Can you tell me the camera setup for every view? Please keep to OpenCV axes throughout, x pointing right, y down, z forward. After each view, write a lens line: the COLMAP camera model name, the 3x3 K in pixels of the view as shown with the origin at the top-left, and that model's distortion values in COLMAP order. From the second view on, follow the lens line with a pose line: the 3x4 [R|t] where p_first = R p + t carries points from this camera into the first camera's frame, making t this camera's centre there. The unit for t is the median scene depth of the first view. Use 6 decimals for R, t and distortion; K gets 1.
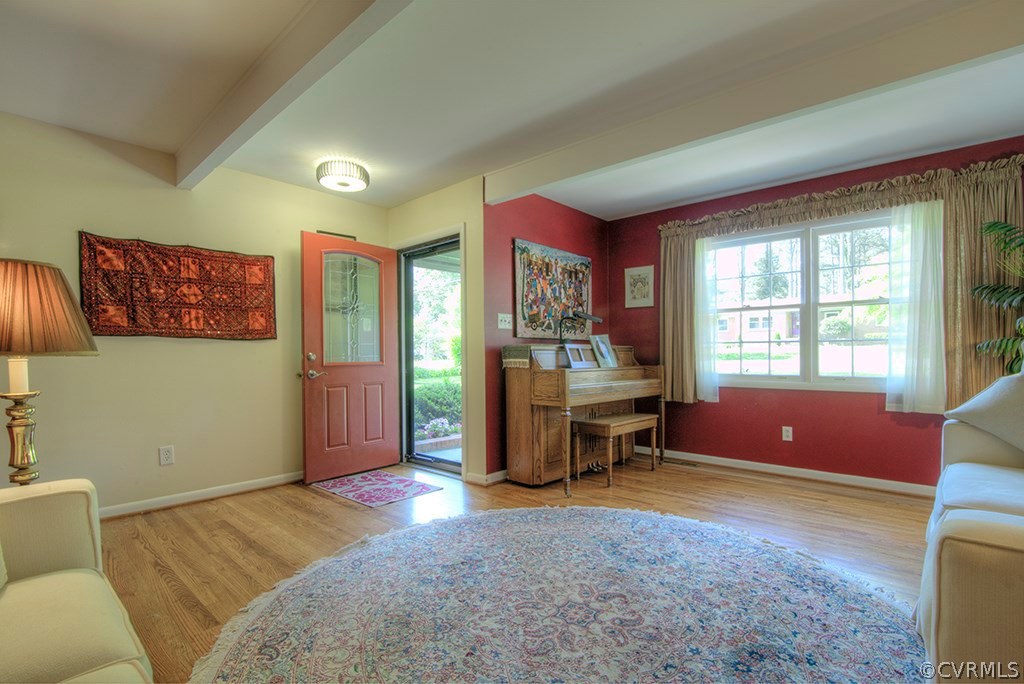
lens RADIAL K [[473.3, 0, 509.6], [0, 473.3, 350.6], [0, 0, 1]] dist [-0.022193, 0.000445]
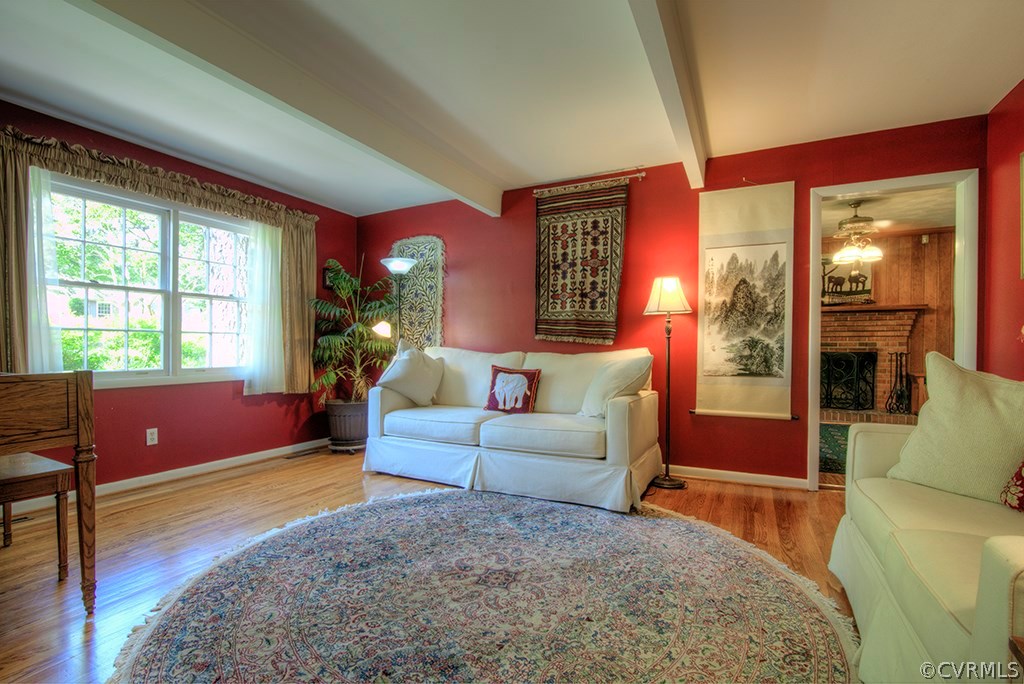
lens RADIAL K [[473.3, 0, 521.8], [0, 473.3, 349.7], [0, 0, 1]] dist [-0.022193, 0.000445]
pose [[-0.282386, -0.000732, 0.959301, -0.489178], [-0.005975, 0.999982, -0.000996, 0.013918], [-0.959282, -0.006013, -0.282385, 0.662895]]
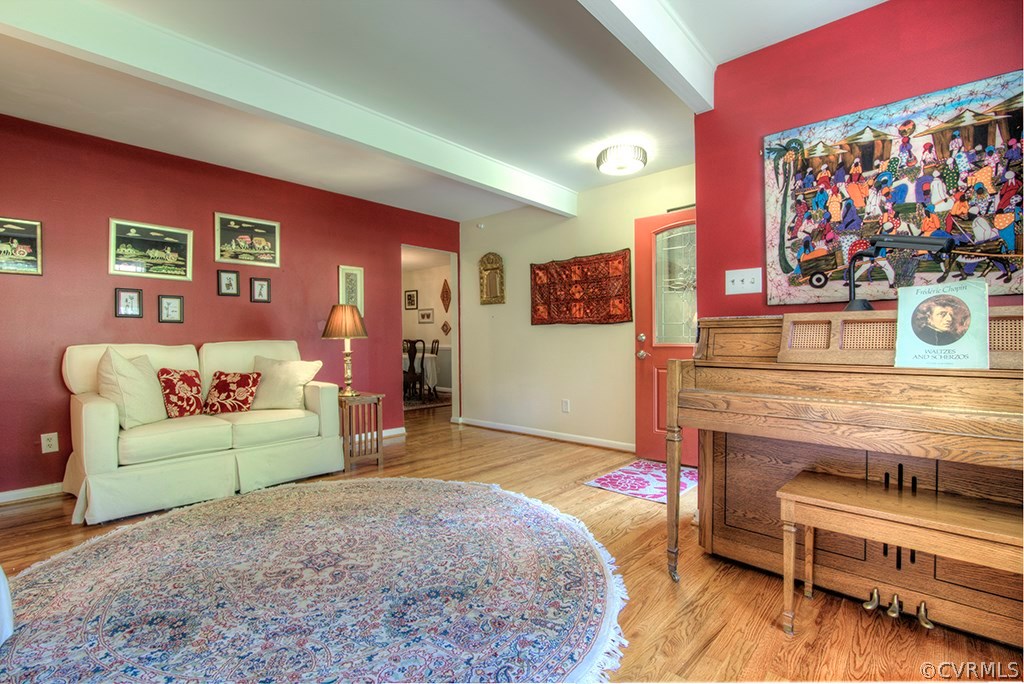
lens RADIAL K [[473.3, 0, 505.6], [0, 473.3, 338.9], [0, 0, 1]] dist [-0.022193, 0.000445]
pose [[-0.013189, 0.005698, -0.999897, 0.683063], [0.015387, 0.999867, 0.005495, 0.005863], [0.999795, -0.015313, -0.013275, 0.777550]]
